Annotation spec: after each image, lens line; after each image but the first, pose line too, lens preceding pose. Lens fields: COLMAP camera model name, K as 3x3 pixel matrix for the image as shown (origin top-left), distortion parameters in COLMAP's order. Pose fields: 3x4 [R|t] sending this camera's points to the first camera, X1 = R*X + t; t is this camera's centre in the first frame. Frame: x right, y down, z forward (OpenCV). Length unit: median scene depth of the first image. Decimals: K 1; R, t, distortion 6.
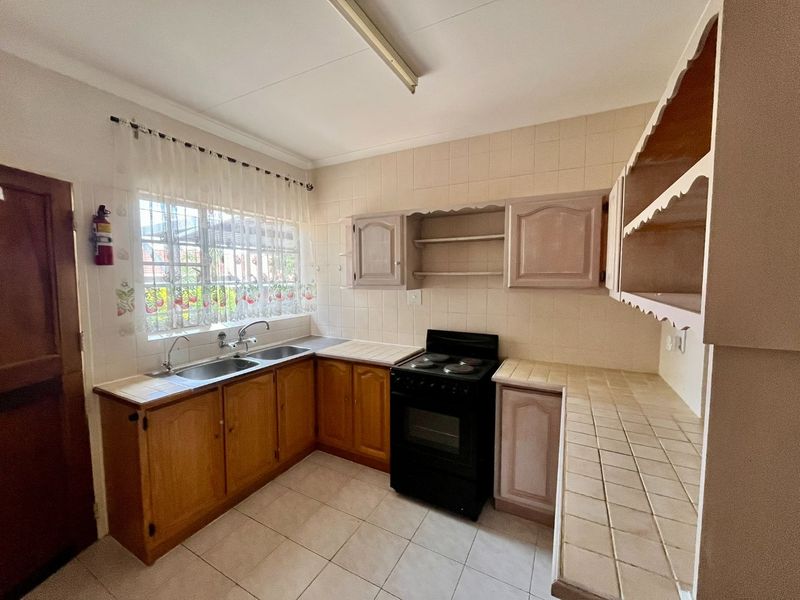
lens RADIAL K [[323.4, 0, 393.4], [0, 323.4, 297.1], [0, 0, 1]] dist [-0.011920, 0.001271]
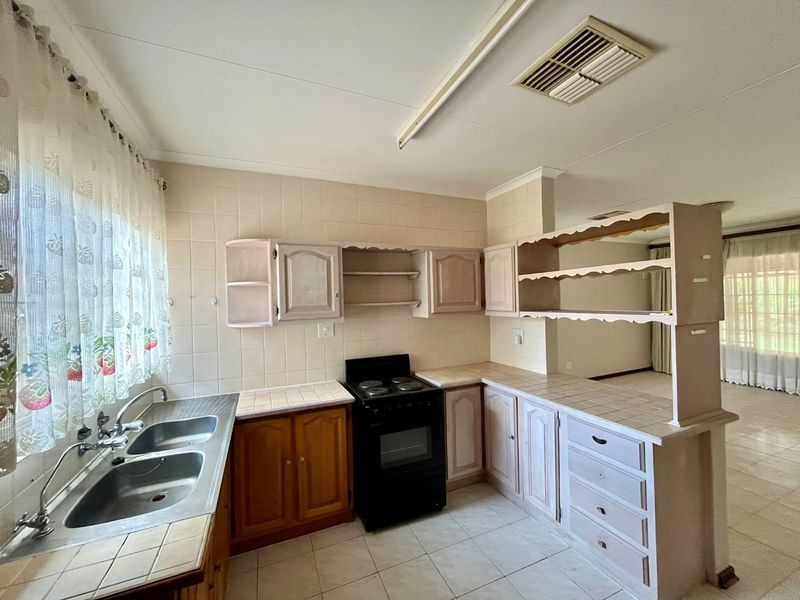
lens RADIAL K [[323.4, 0, 396.2], [0, 323.4, 300.9], [0, 0, 1]] dist [-0.011920, 0.001271]
pose [[0.619023, -0.013595, 0.785255, -0.649838], [0.081985, 0.995506, -0.047395, -0.027192], [-0.781082, 0.093718, 0.617355, 0.267925]]
